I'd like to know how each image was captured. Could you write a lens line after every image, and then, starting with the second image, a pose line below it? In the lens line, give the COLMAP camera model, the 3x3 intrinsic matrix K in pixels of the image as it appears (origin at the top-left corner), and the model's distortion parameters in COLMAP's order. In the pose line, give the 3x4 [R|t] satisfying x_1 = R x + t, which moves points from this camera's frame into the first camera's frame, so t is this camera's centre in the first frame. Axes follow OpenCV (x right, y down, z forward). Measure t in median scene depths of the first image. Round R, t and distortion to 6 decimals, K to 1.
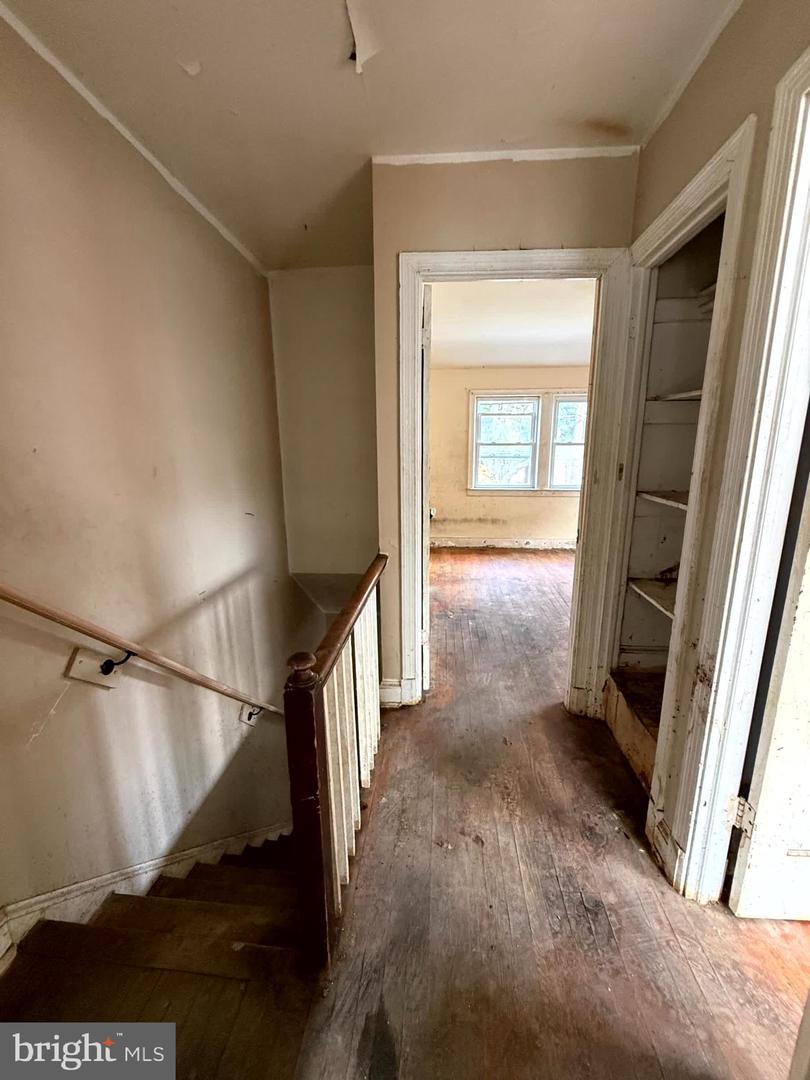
lens RADIAL K [[429.0, 0, 406.5], [0, 429.0, 537.9], [0, 0, 1]] dist [-0.001473, 0.000424]
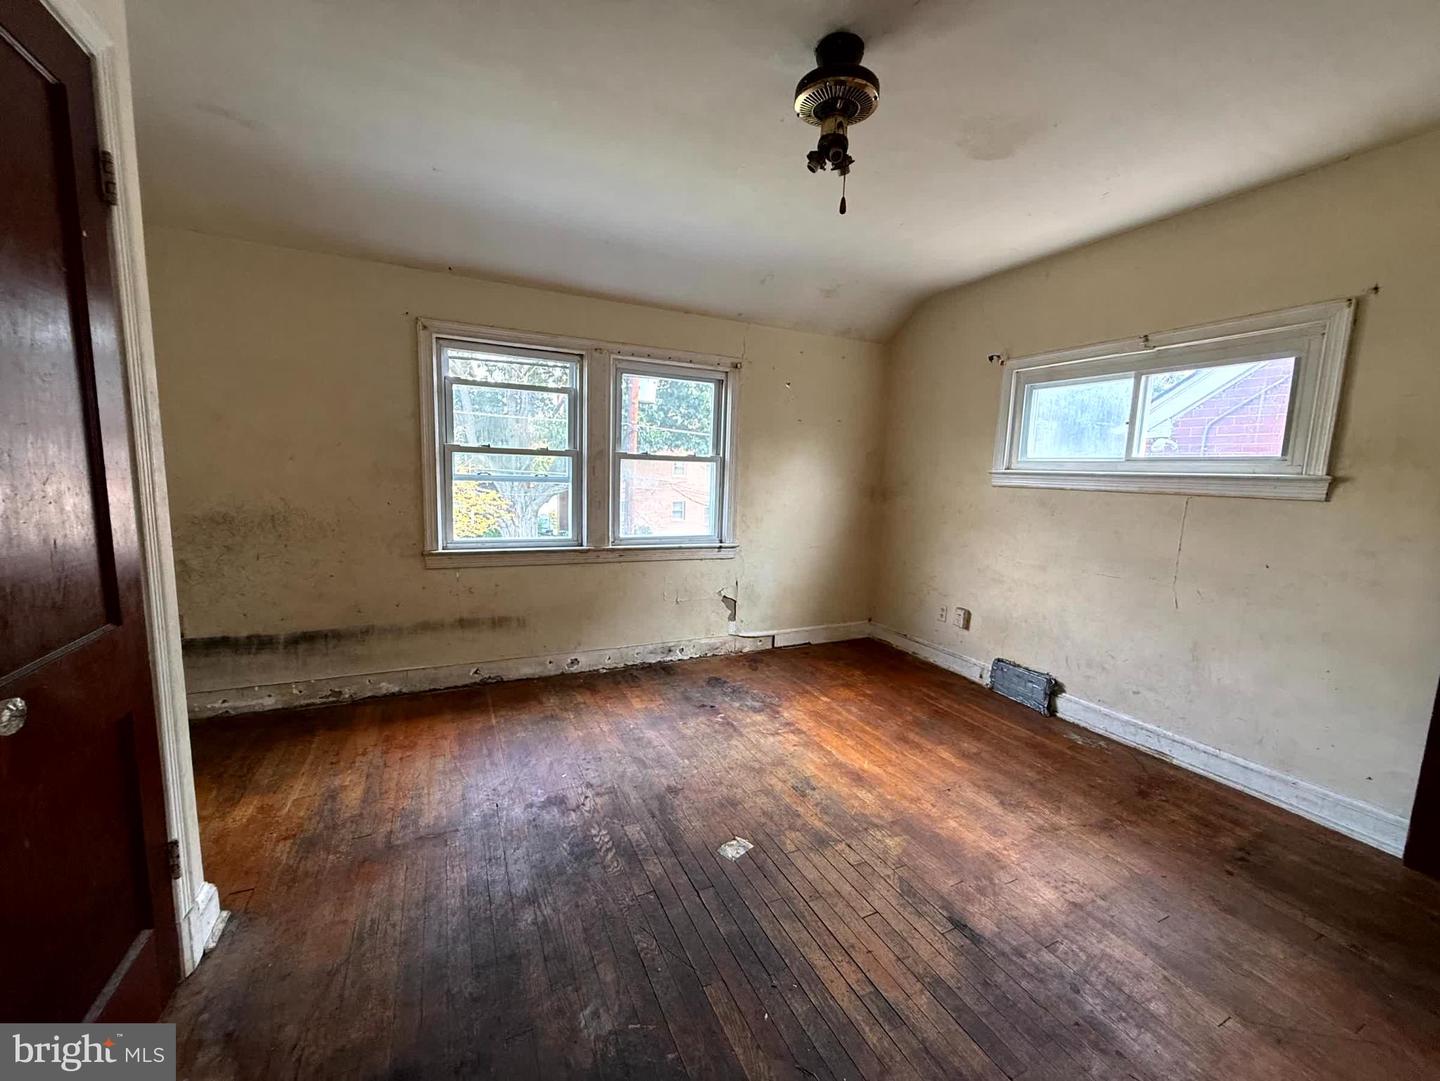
lens RADIAL K [[572.0, 0, 719.1], [0, 572.0, 540.7], [0, 0, 1]] dist [-0.001473, 0.000424]
pose [[0.858278, -0.030485, 0.512278, 0.307168], [0.070716, 0.995737, -0.059224, -0.217146], [-0.508289, 0.087057, 0.856775, 1.124552]]
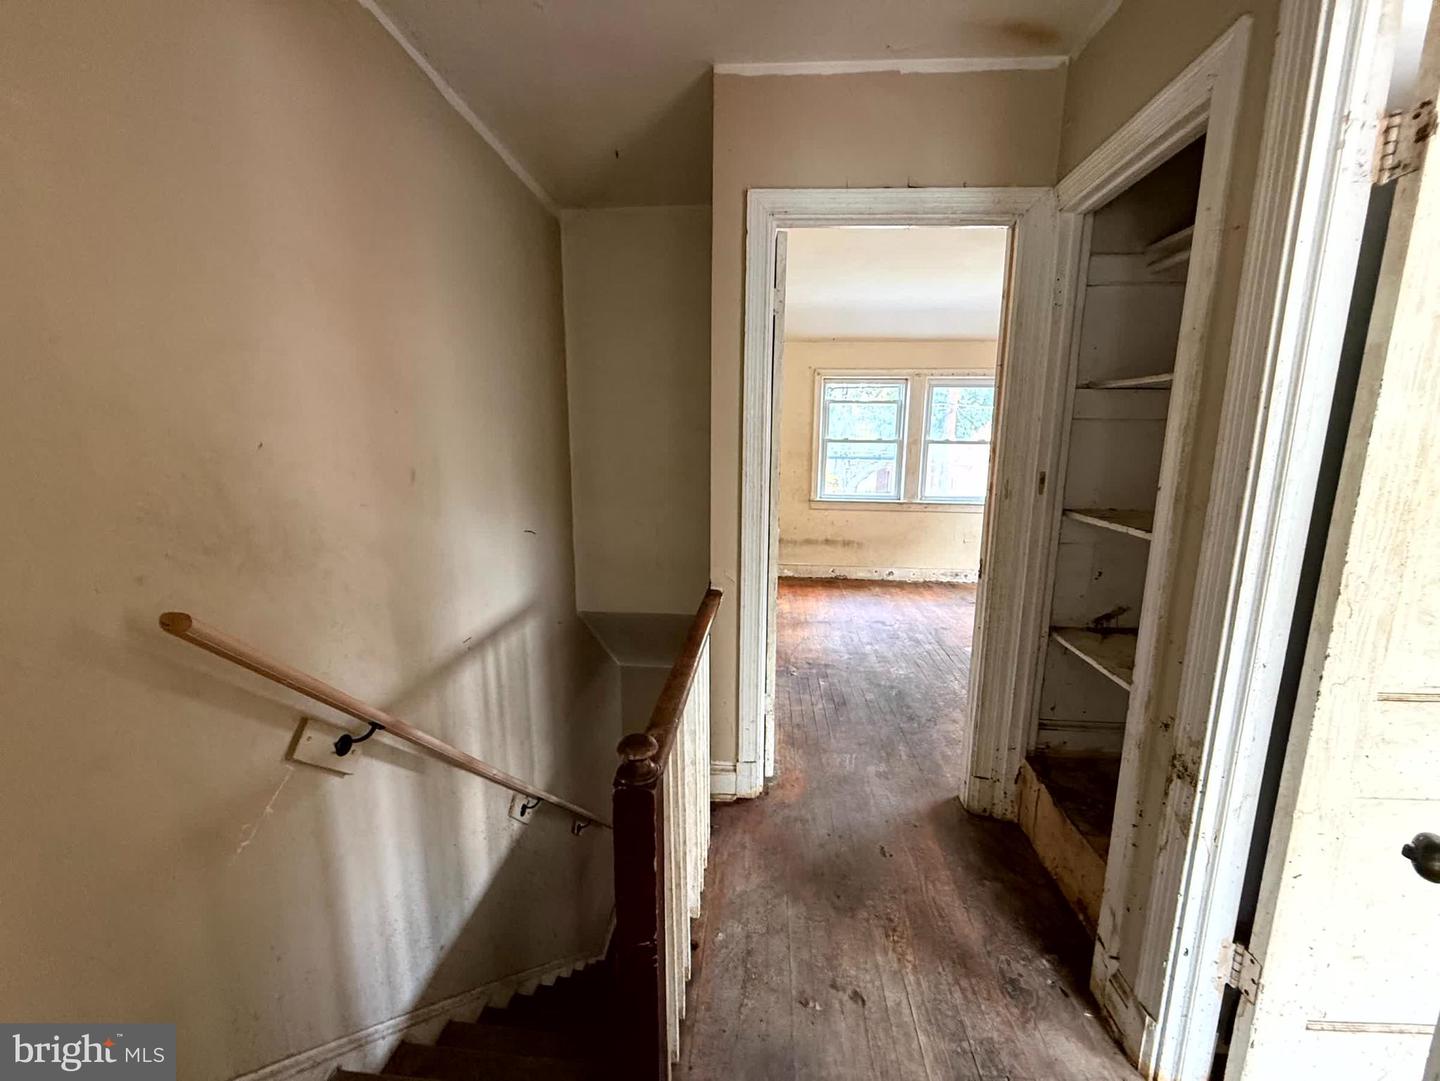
lens RADIAL K [[572.0, 0, 719.1], [0, 572.0, 540.7], [0, 0, 1]] dist [-0.001473, 0.000424]
pose [[0.999906, 0.012991, 0.004298, -0.061995], [-0.012821, 0.999216, -0.037470, -0.010593], [-0.004782, 0.037412, 0.999289, 0.021410]]
